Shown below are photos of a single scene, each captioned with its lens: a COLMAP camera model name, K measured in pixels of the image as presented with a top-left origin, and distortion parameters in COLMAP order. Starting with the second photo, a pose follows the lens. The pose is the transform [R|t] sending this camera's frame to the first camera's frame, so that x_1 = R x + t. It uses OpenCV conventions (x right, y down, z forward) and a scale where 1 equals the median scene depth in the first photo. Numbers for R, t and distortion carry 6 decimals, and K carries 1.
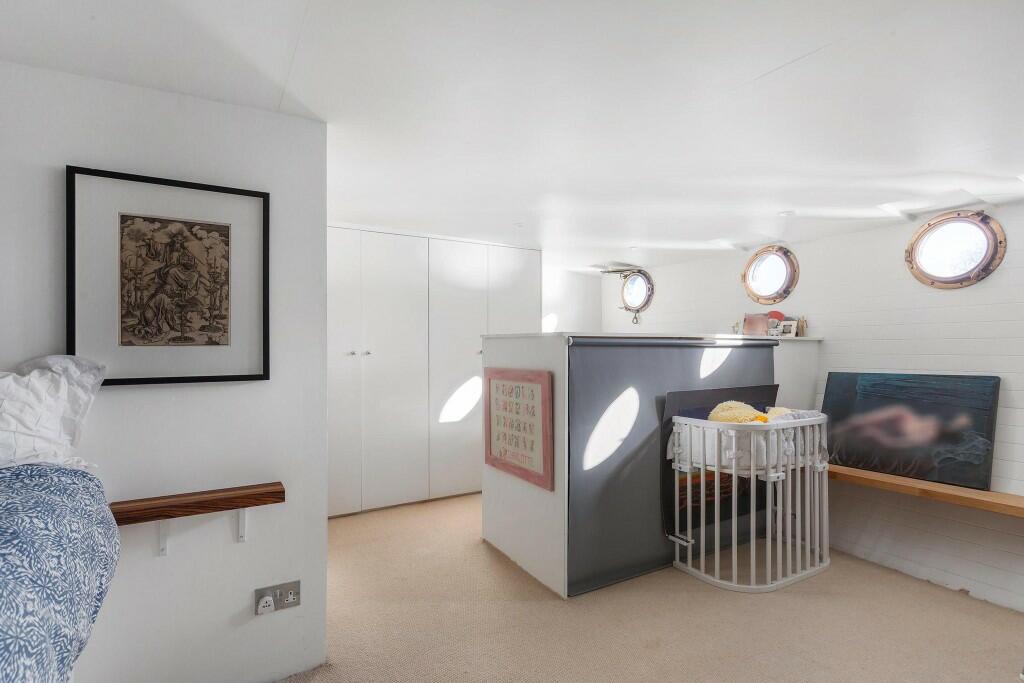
lens RADIAL K [[496.7, 0, 512.0], [0, 496.7, 341.5], [0, 0, 1]] dist [0.000325, 0.000022]
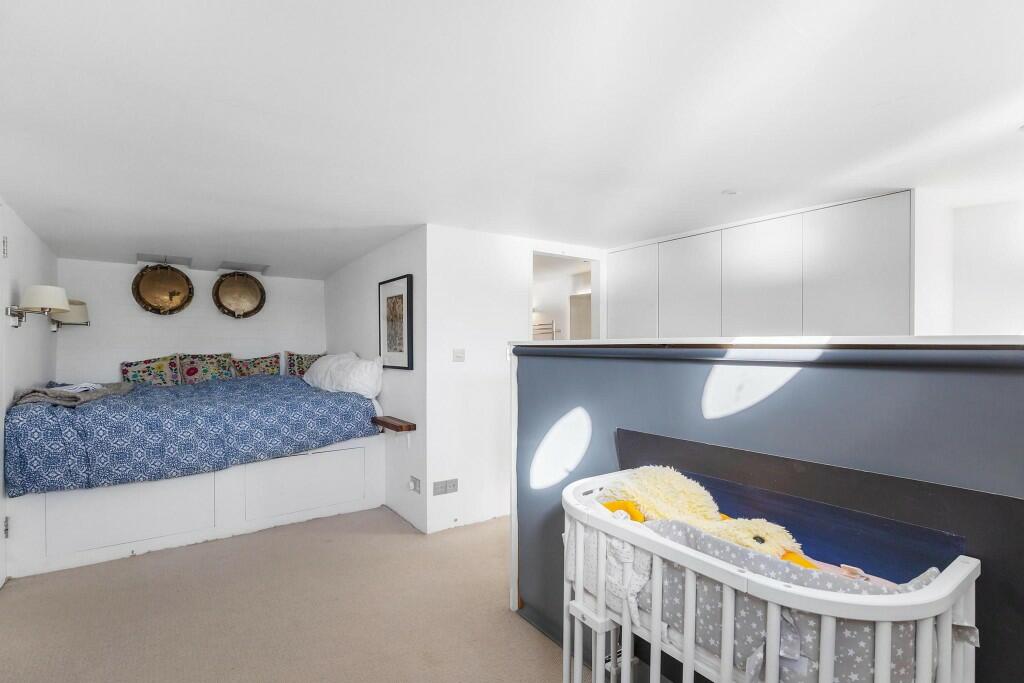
lens RADIAL K [[491.6, 0, 511.4], [0, 491.6, 352.2], [0, 0, 1]] dist [0.000018, -0.000017]
pose [[0.093532, 0.009174, -0.995574, 0.956856], [0.005470, 0.999938, 0.009728, -0.006095], [0.995601, -0.006356, 0.093476, 0.793730]]
